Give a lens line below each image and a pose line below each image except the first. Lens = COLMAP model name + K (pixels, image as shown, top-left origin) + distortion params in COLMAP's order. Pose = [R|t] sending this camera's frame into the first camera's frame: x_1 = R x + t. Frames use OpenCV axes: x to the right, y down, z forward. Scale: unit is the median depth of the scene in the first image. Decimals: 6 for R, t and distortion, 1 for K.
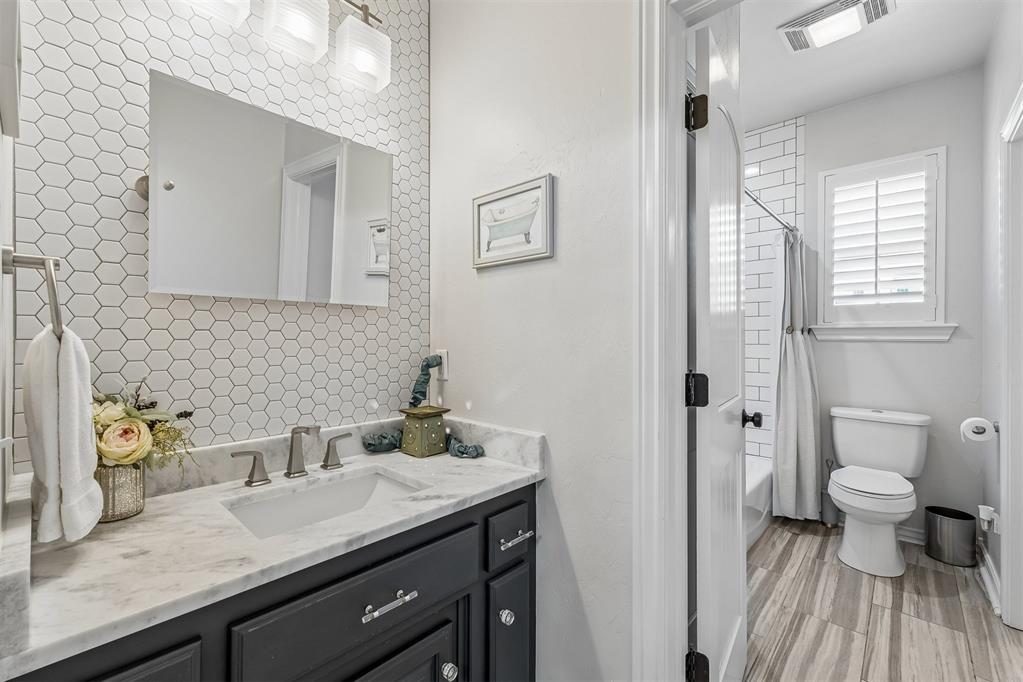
lens RADIAL K [[436.8, 0, 499.4], [0, 436.8, 344.3], [0, 0, 1]] dist [-0.000416, 0.000032]
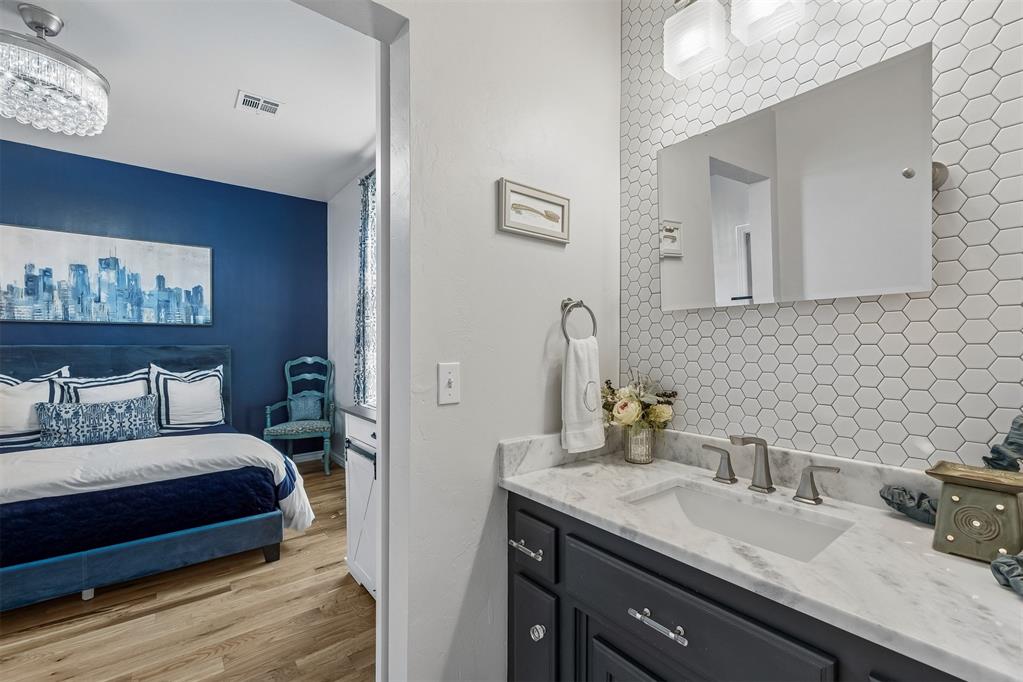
lens RADIAL K [[436.8, 0, 499.4], [0, 436.8, 344.3], [0, 0, 1]] dist [-0.000416, 0.000032]
pose [[-0.156689, -0.001831, -0.987646, 0.616455], [-0.007410, 0.999972, -0.000678, -0.008457], [0.987620, 0.007212, -0.156698, 0.664427]]
